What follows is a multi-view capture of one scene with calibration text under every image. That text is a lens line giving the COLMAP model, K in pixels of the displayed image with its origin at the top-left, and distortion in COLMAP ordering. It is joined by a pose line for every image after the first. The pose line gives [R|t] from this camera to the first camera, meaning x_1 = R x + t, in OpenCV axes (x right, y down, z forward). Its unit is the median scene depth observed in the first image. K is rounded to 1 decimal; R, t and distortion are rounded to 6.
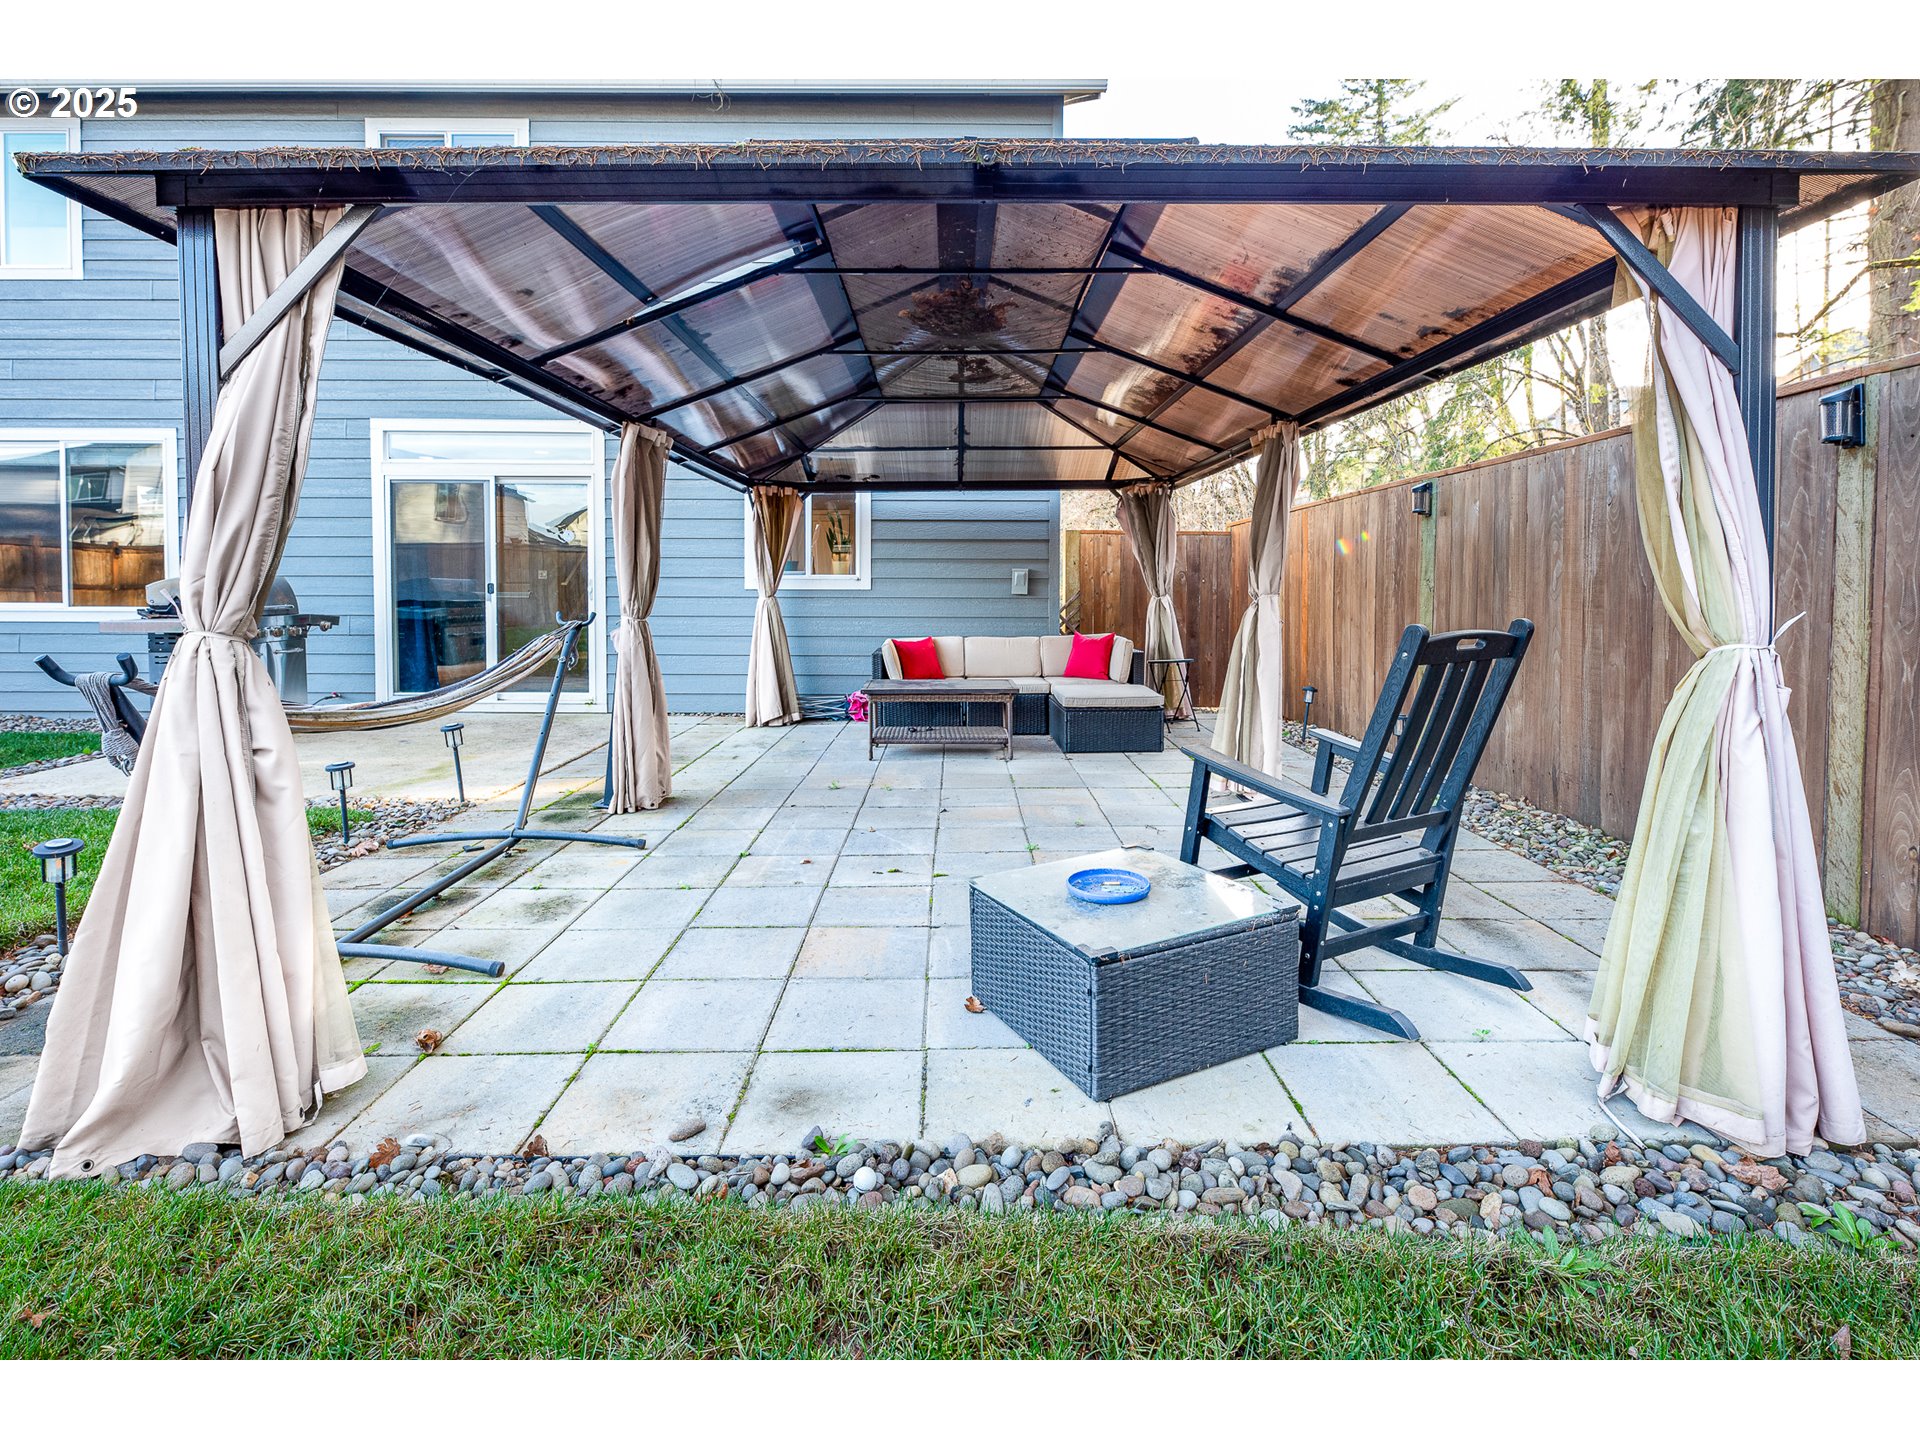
lens RADIAL K [[892.1, 0, 967.4], [0, 892.1, 611.3], [0, 0, 1]] dist [0.001330, -0.000419]
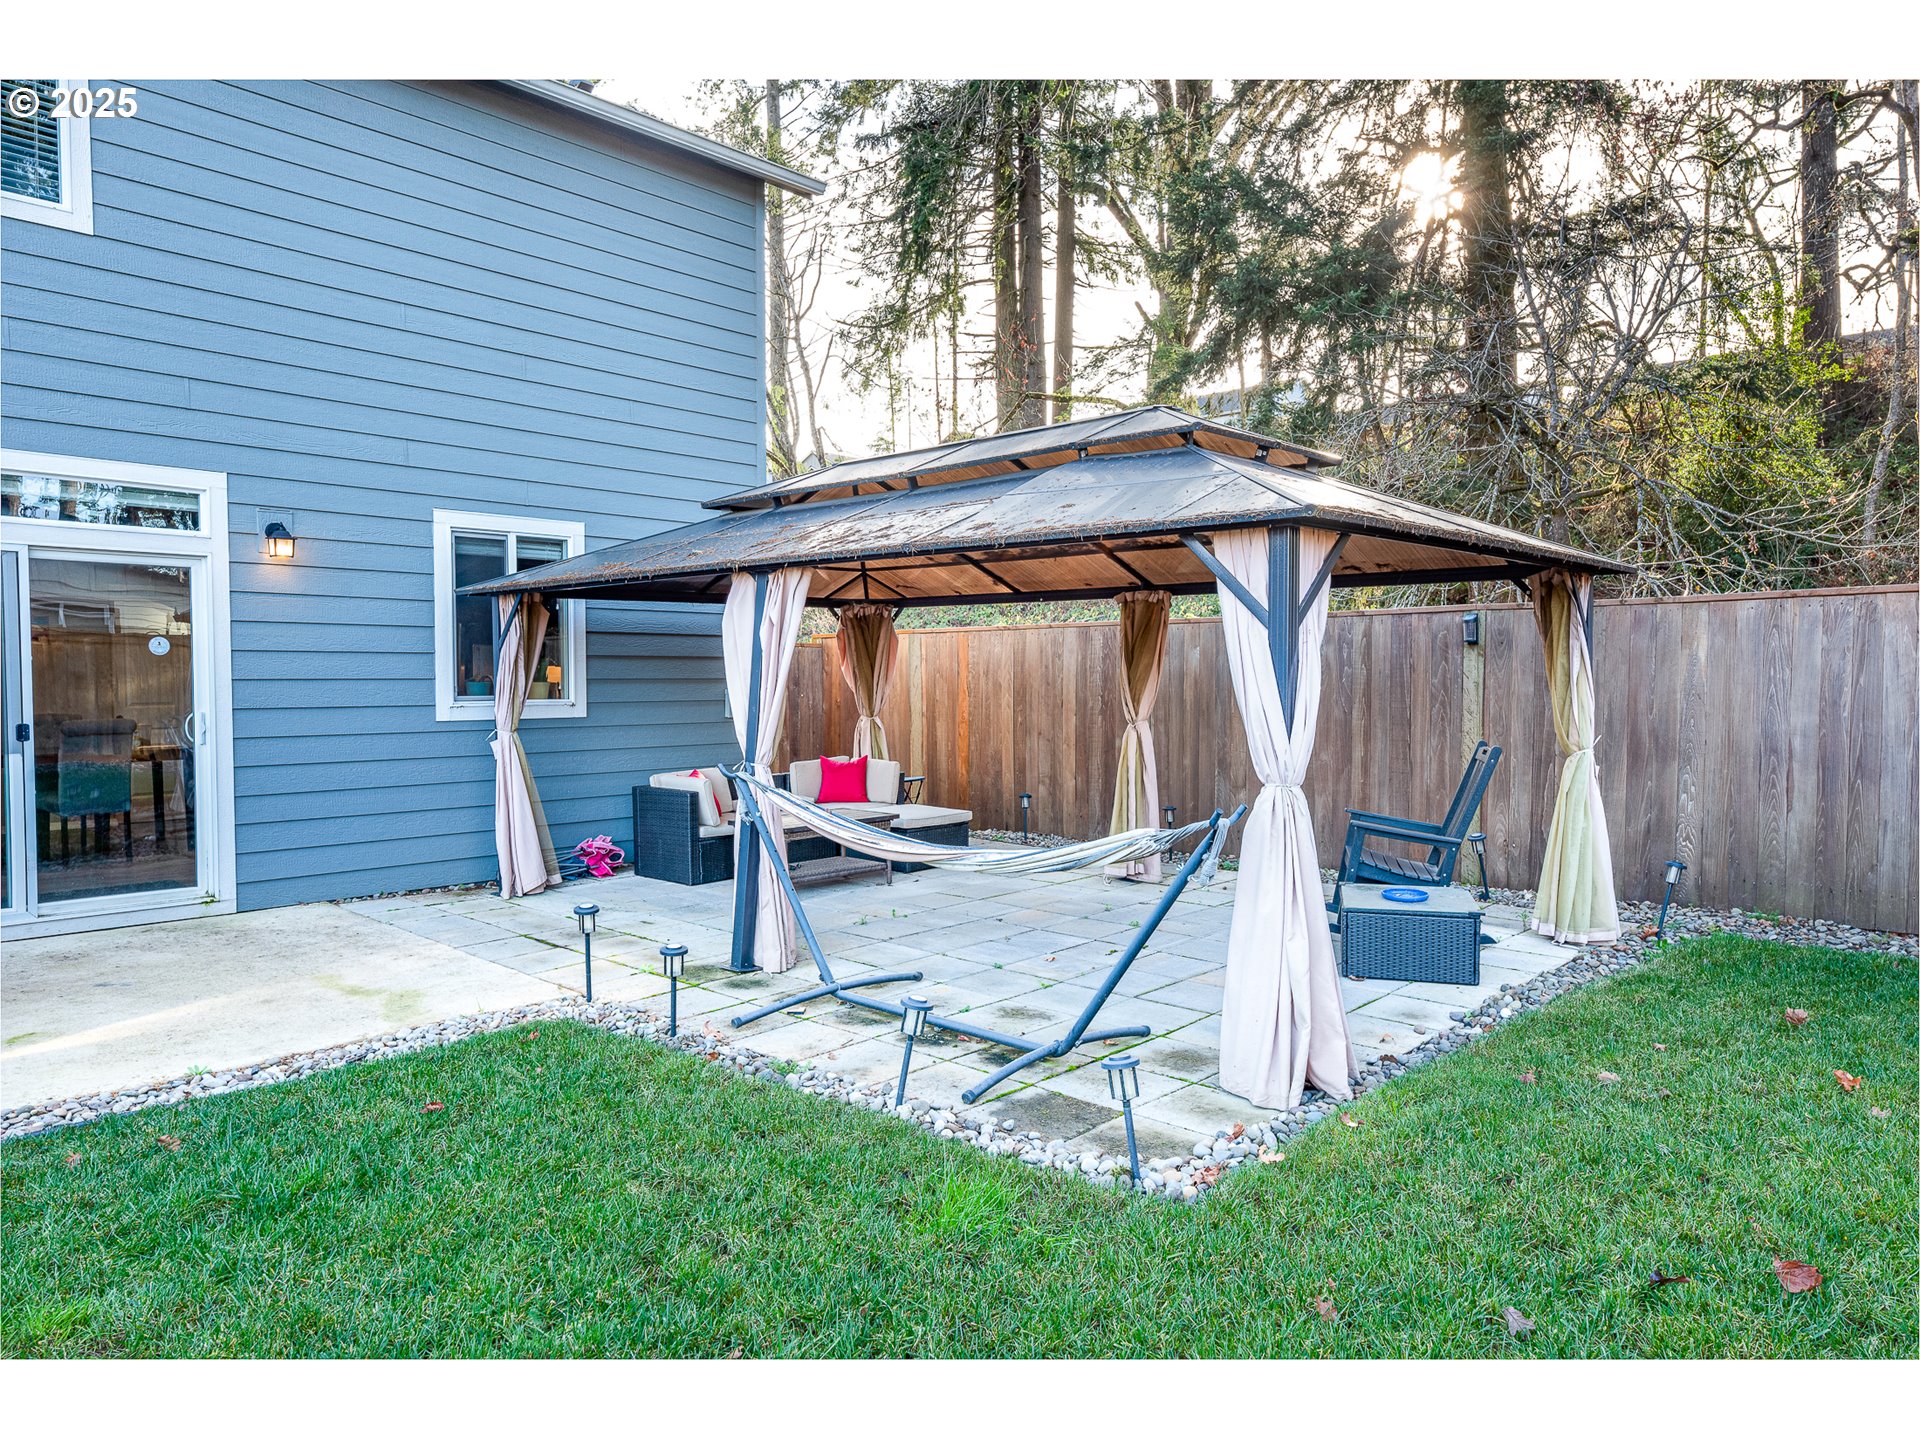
lens RADIAL K [[1195.4, 0, 967.8], [0, 1195.4, 725.7], [0, 0, 1]] dist [-0.003244, -0.004701]
pose [[0.695710, -0.031952, 0.717611, -0.764106], [0.021549, 0.999489, 0.023611, -0.040671], [-0.717999, -0.000963, 0.696043, -0.019567]]
